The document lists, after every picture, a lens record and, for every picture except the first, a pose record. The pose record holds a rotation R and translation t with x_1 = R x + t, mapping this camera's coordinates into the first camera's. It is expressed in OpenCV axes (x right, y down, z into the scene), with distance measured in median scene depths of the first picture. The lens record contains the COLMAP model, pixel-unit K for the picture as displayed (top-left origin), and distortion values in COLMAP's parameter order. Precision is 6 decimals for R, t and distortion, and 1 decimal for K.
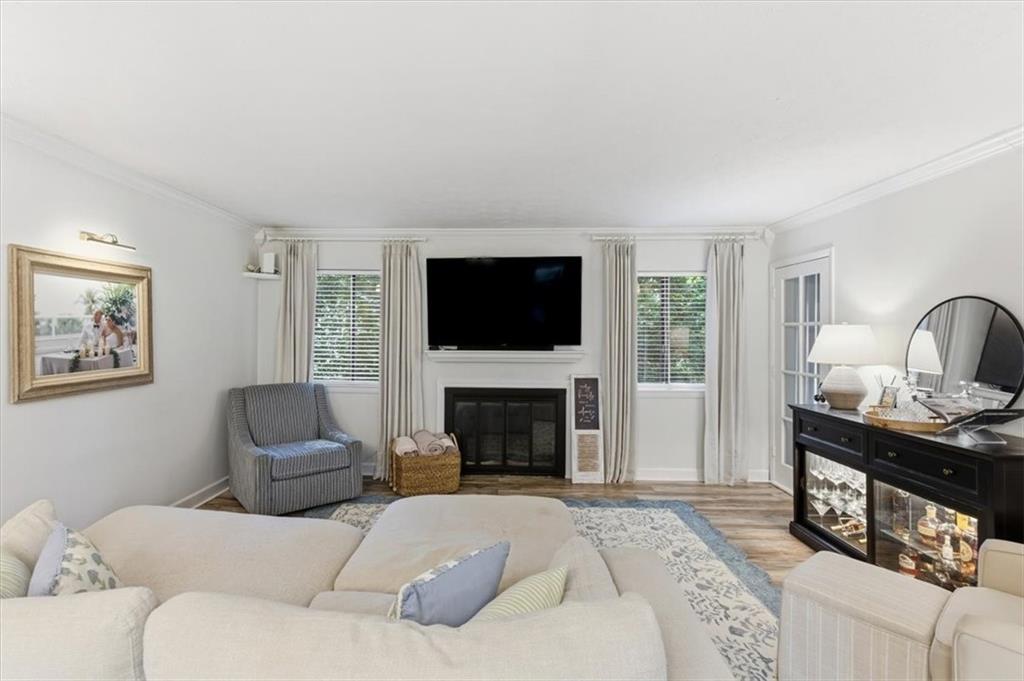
lens RADIAL K [[455.5, 0, 513.3], [0, 455.5, 332.4], [0, 0, 1]] dist [-0.004452, 0.000110]
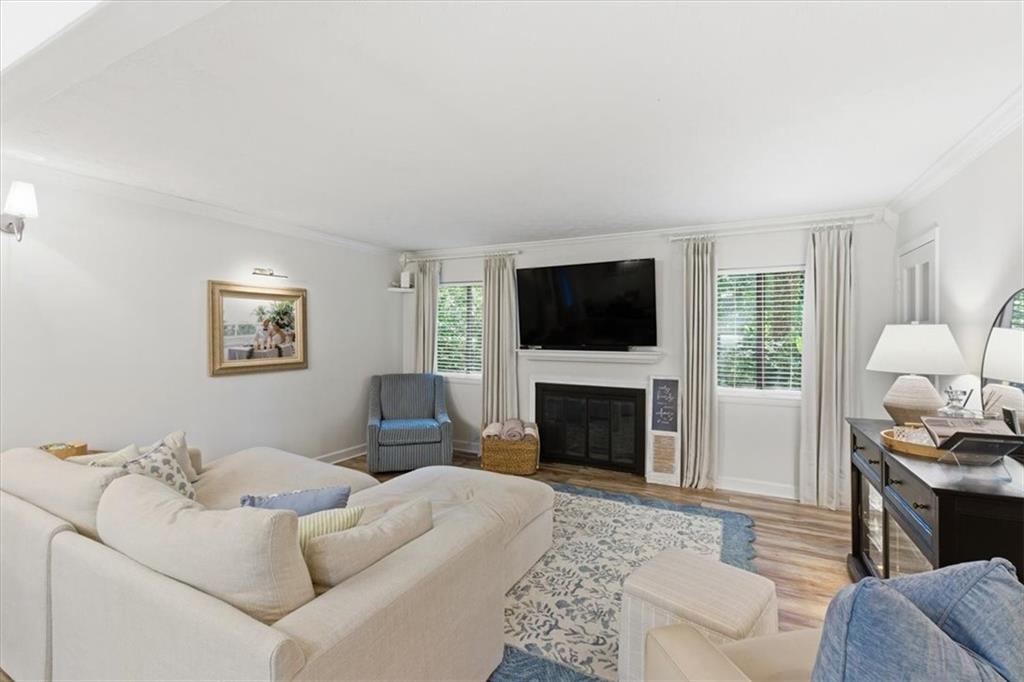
lens RADIAL K [[438.8, 0, 528.9], [0, 438.8, 335.2], [0, 0, 1]] dist [-0.003055, -0.000072]
pose [[0.916241, 0.001818, -0.400623, 0.280527], [-0.000175, 0.999991, 0.004140, -0.000382], [0.400627, -0.003723, 0.916234, 0.000737]]
